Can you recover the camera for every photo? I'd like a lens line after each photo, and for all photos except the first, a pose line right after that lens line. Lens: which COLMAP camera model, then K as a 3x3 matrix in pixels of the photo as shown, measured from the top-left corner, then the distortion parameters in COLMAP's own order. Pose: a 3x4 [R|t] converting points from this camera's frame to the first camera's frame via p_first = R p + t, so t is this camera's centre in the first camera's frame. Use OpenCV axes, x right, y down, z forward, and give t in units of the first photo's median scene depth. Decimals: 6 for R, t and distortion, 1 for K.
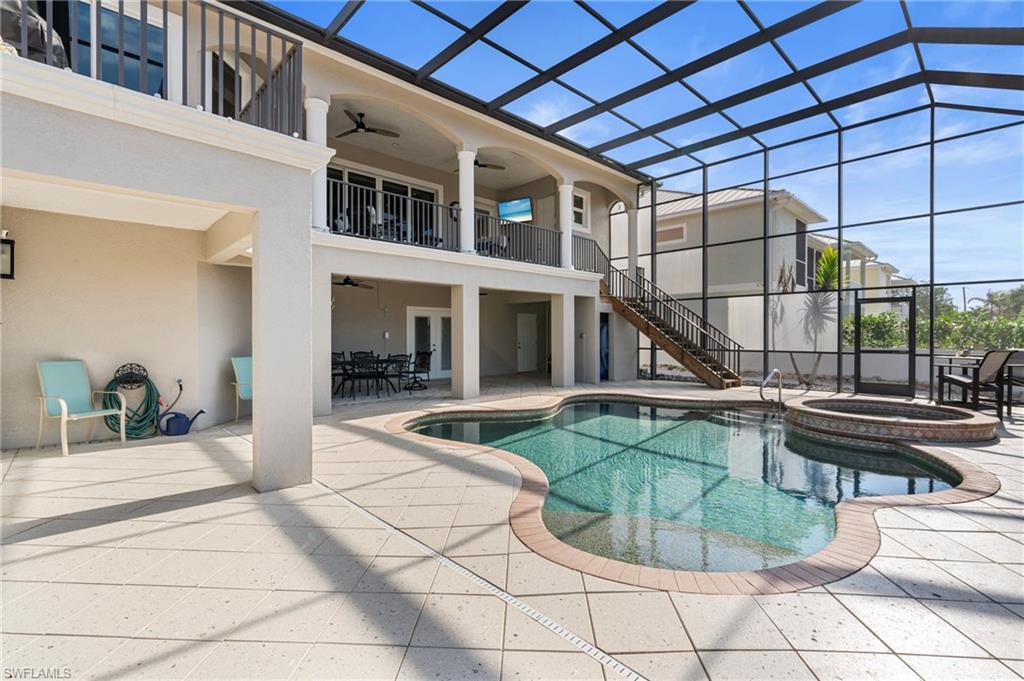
lens RADIAL K [[465.1, 0, 512.0], [0, 465.1, 340.5], [0, 0, 1]] dist [0.004029, 0.000227]
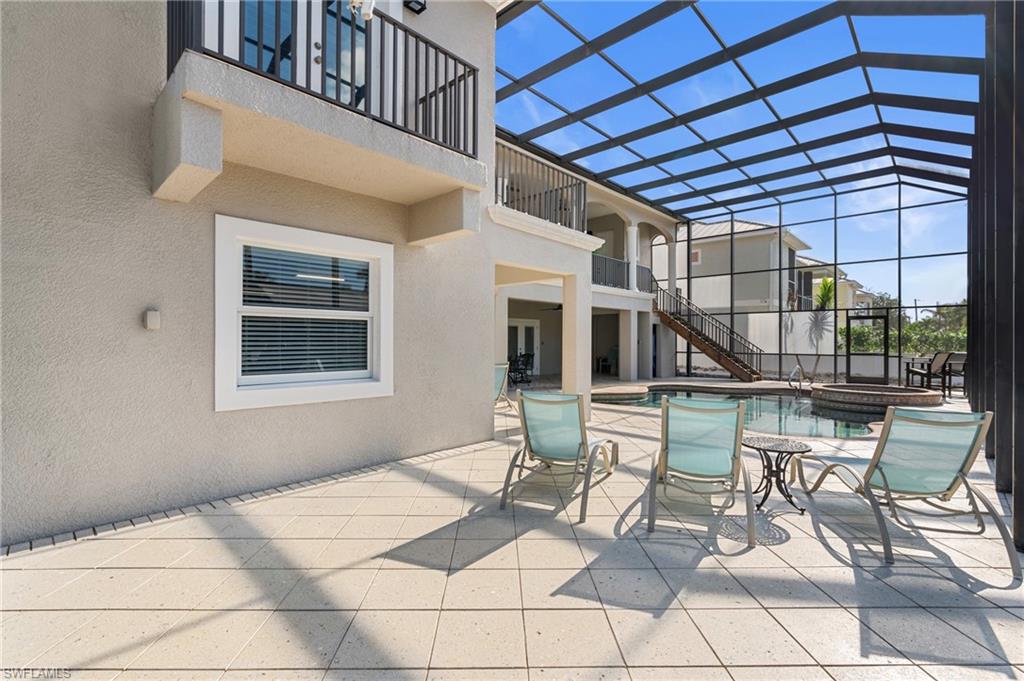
lens RADIAL K [[470.7, 0, 512.0], [0, 470.7, 340.5], [0, 0, 1]] dist [-0.003303, -0.000300]
pose [[0.998060, 0.005517, 0.062010, -0.301563], [-0.004571, 0.999871, -0.015390, 0.008060], [-0.062087, 0.015077, 0.997957, -0.291691]]
